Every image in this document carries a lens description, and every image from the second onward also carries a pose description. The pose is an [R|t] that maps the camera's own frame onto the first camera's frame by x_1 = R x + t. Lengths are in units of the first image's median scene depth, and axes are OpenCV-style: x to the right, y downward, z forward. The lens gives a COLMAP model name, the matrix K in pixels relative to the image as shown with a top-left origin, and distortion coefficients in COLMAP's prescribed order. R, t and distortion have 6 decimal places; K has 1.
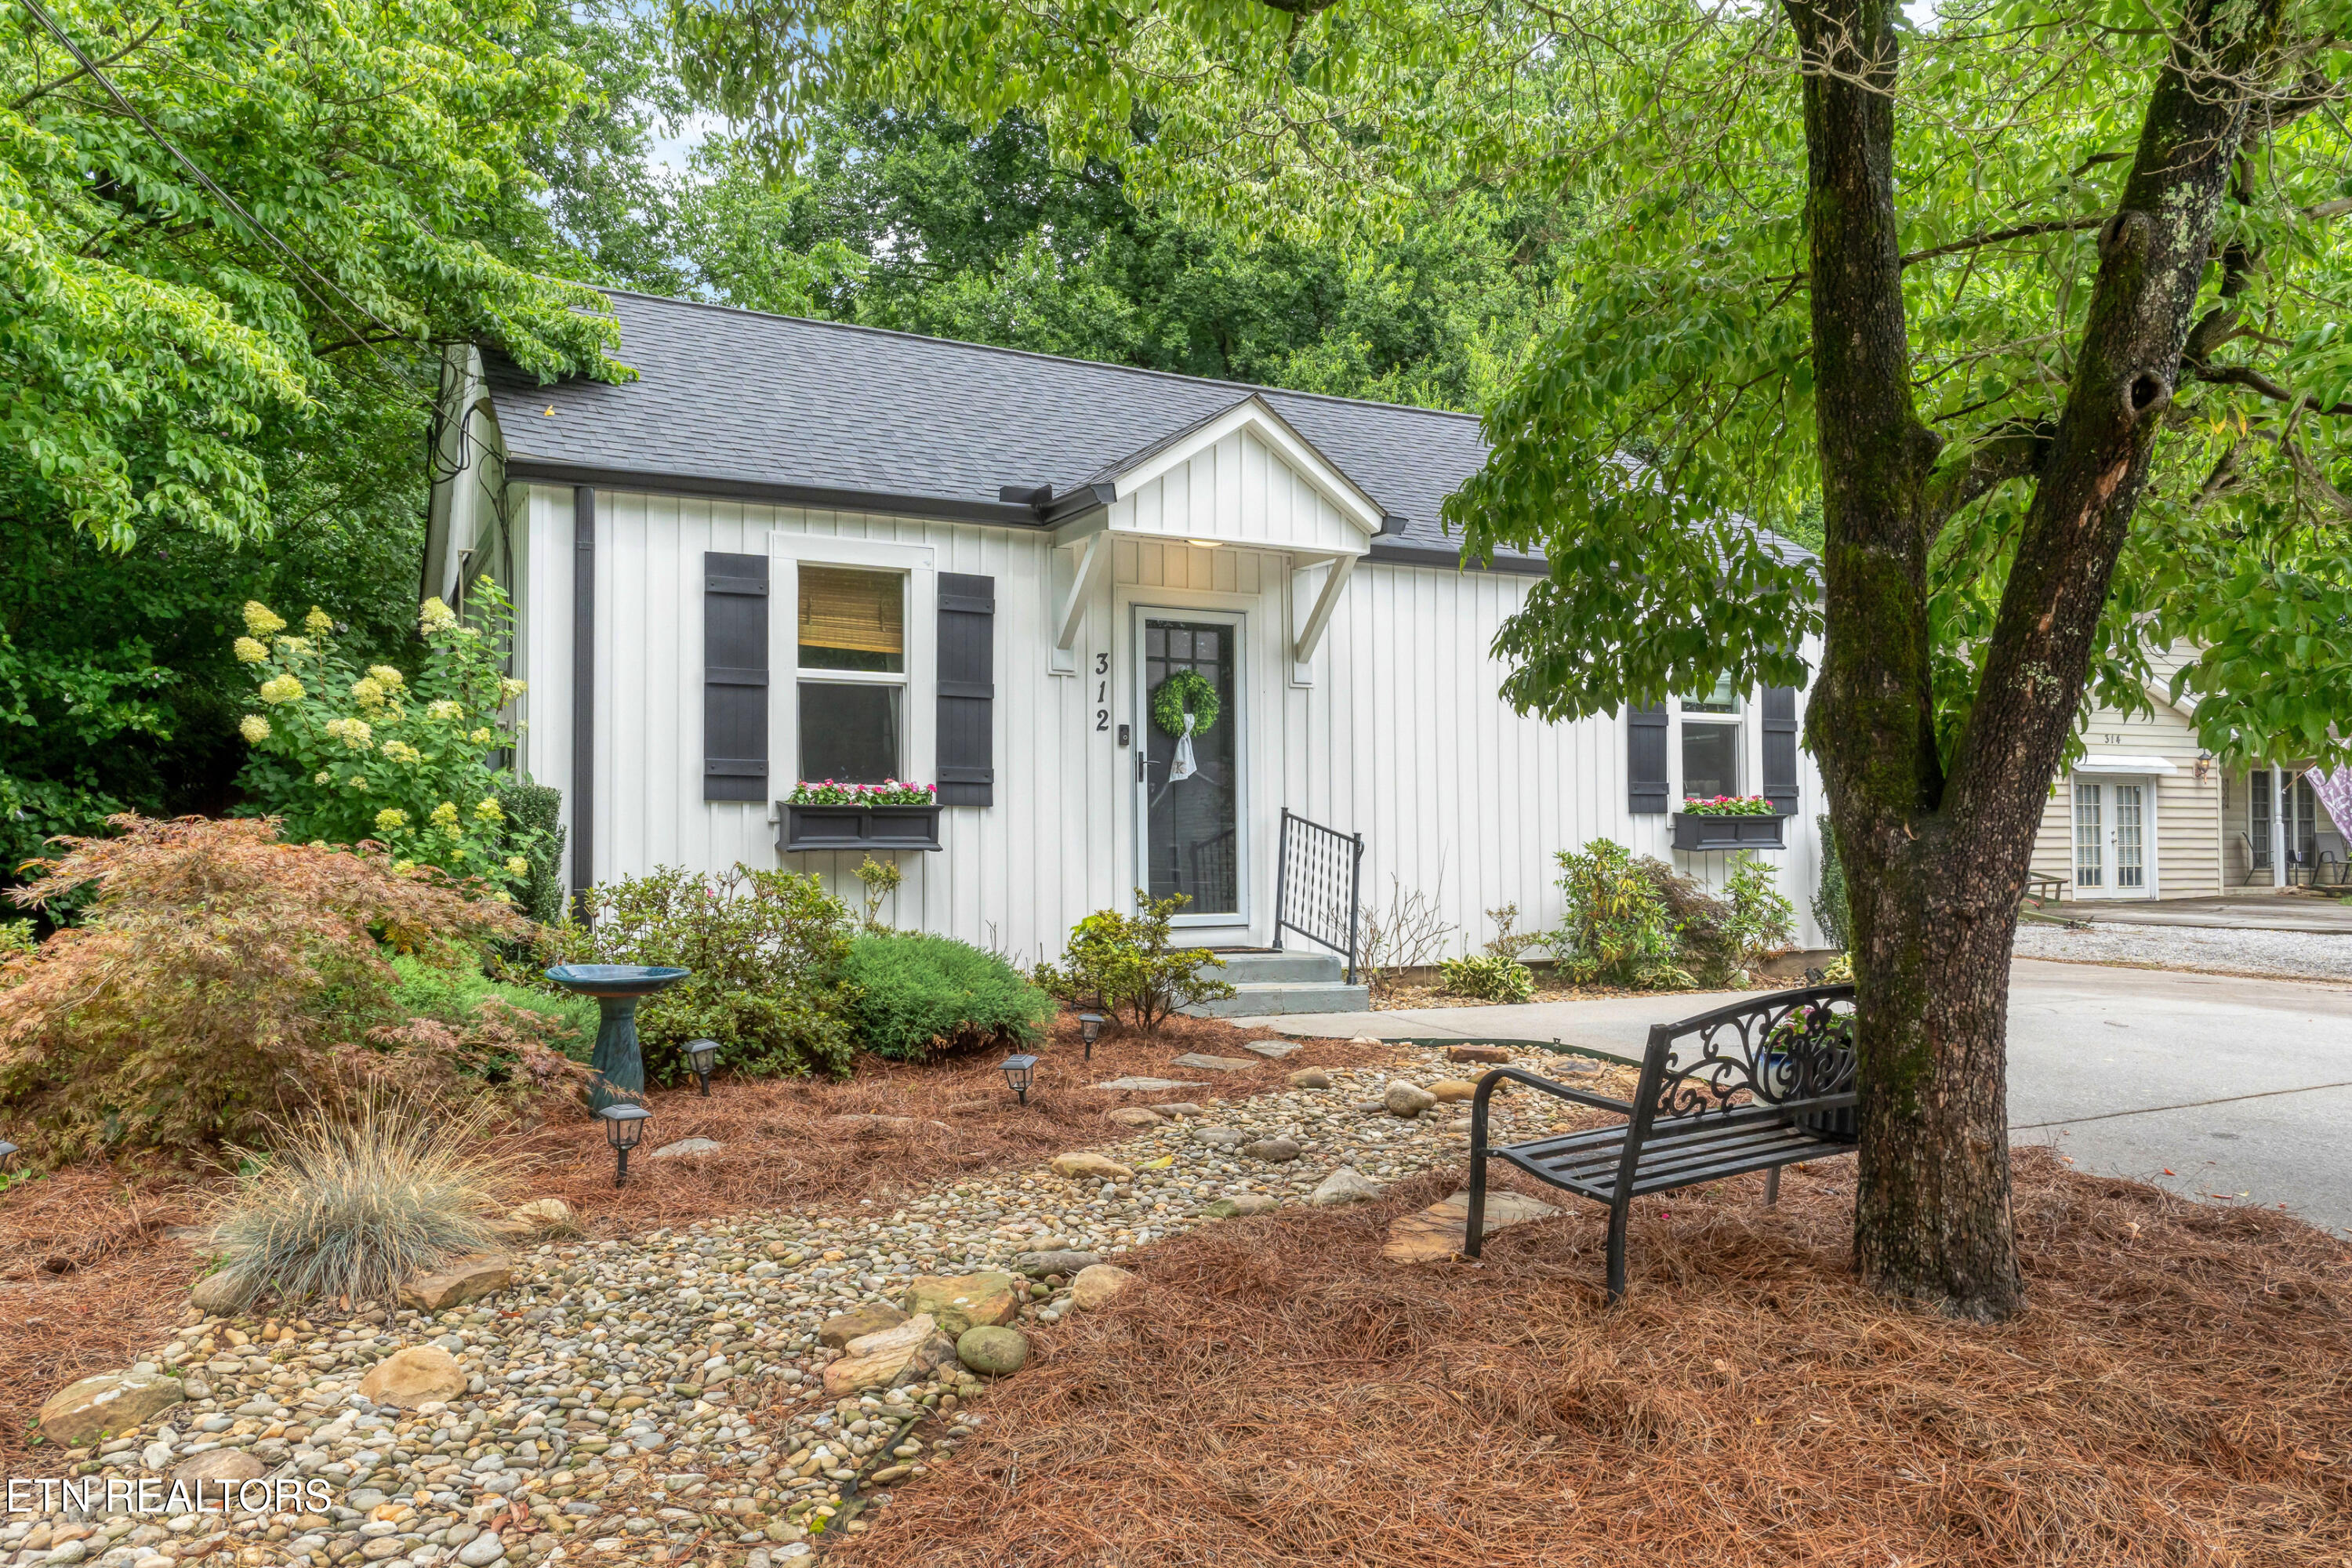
lens RADIAL K [[1730.7, 0, 1175.7], [0, 1730.7, 838.0], [0, 0, 1]] dist [0.003205, 0.001649]
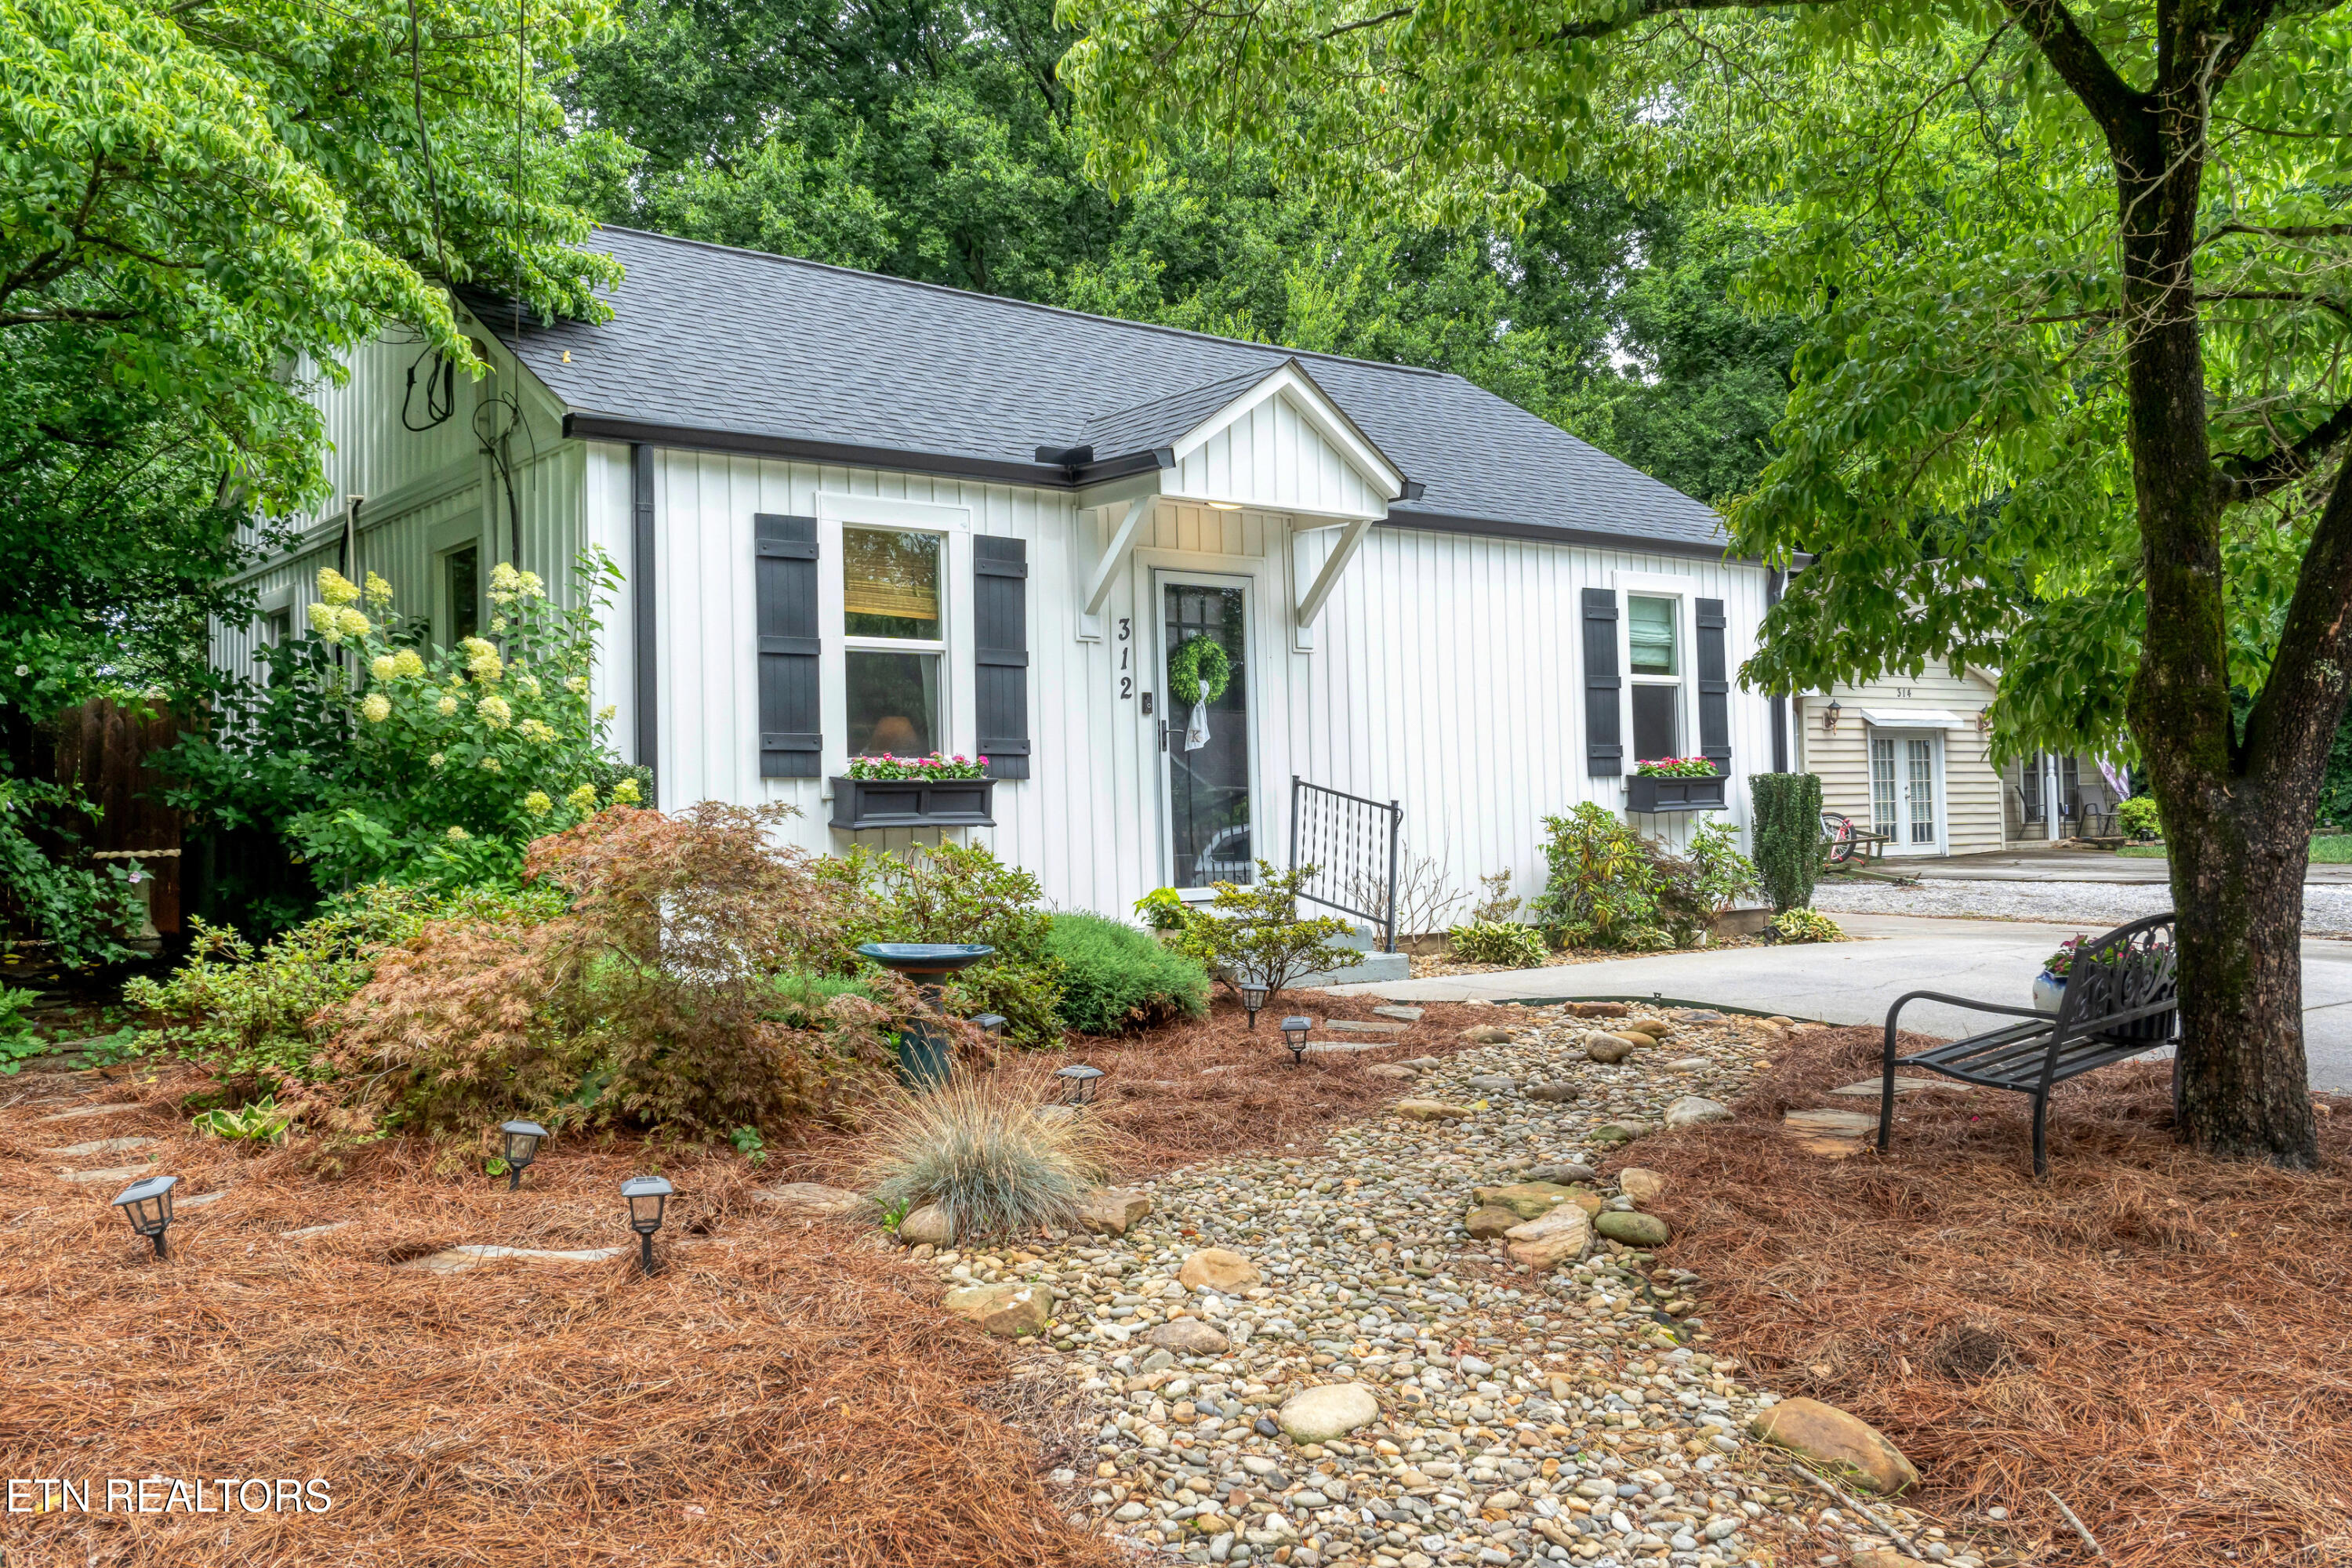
lens RADIAL K [[2052.4, 0, 1176.0], [0, 2052.4, 784.0], [0, 0, 1]] dist [0.004394, 0.000864]
pose [[0.978311, -0.014666, 0.206621, -0.252692], [0.017046, 0.999807, -0.009745, -0.002890], [-0.206438, 0.013056, 0.978373, -0.124574]]
